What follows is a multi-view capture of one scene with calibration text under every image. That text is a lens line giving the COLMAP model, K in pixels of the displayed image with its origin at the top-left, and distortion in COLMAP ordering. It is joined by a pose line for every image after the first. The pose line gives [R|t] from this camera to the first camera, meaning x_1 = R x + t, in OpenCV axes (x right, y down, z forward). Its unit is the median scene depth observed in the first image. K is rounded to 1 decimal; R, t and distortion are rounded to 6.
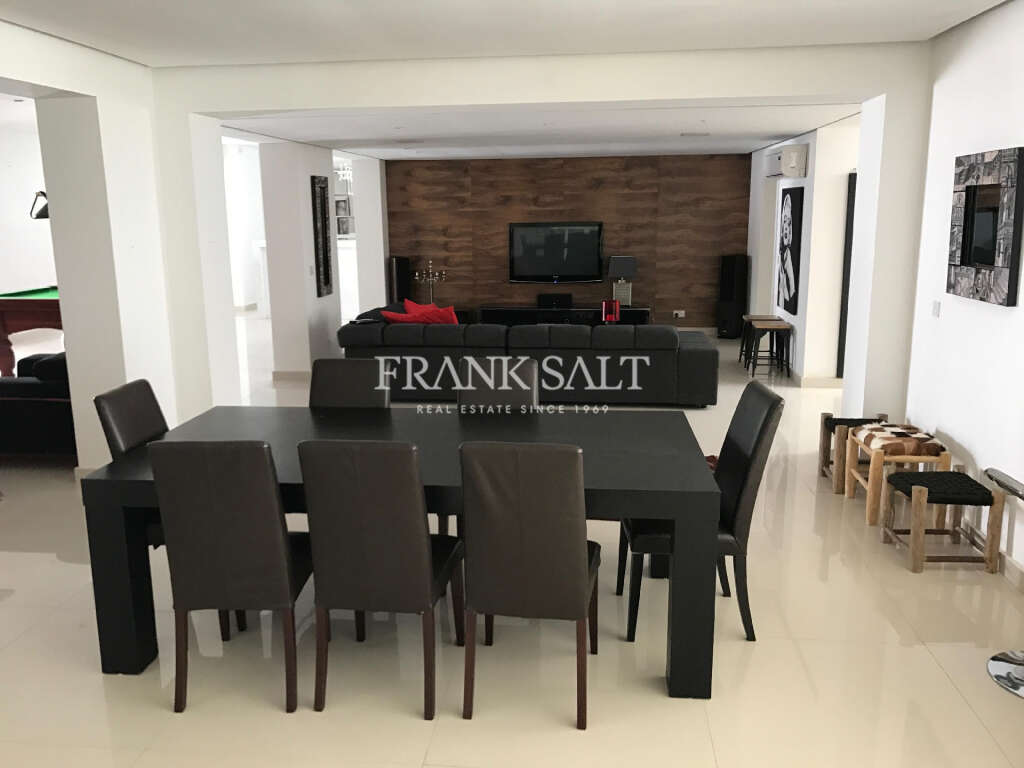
lens RADIAL K [[830.7, 0, 508.0], [0, 830.7, 379.6], [0, 0, 1]] dist [0.006371, -0.035886]
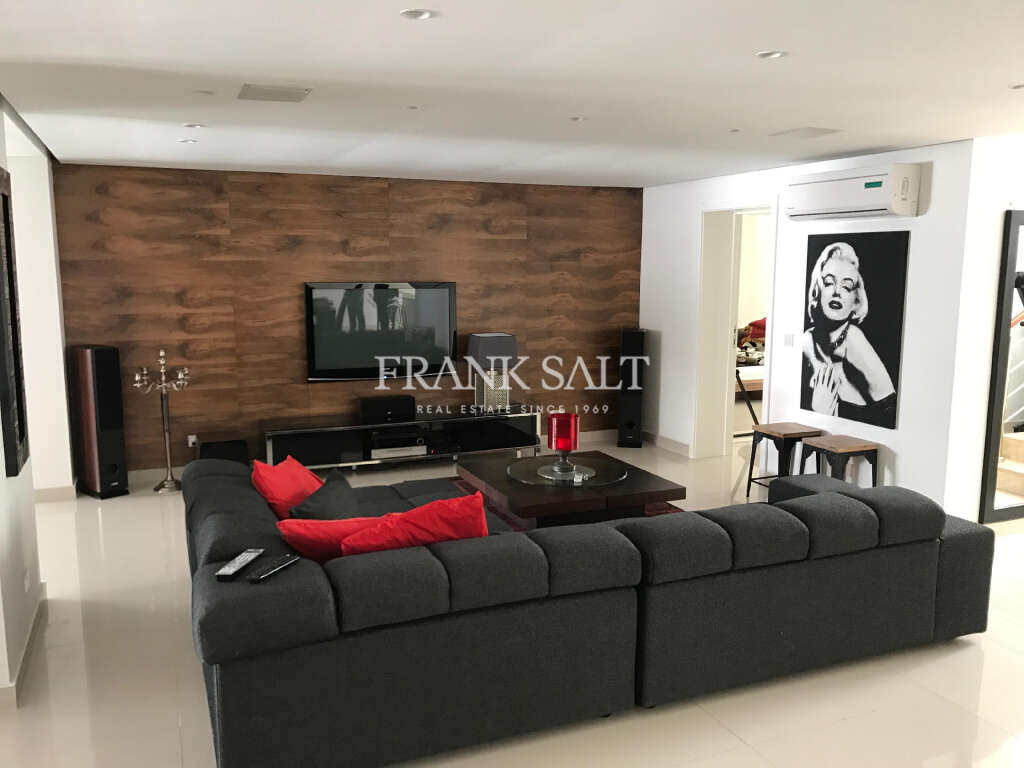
lens RADIAL K [[830.7, 0, 516.5], [0, 830.7, 392.0], [0, 0, 1]] dist [0.006371, -0.035886]
pose [[0.868840, -0.058312, 0.491647, -0.161095], [0.084601, 0.995920, -0.031386, -0.079821], [-0.487811, 0.068864, 0.870229, 0.418929]]
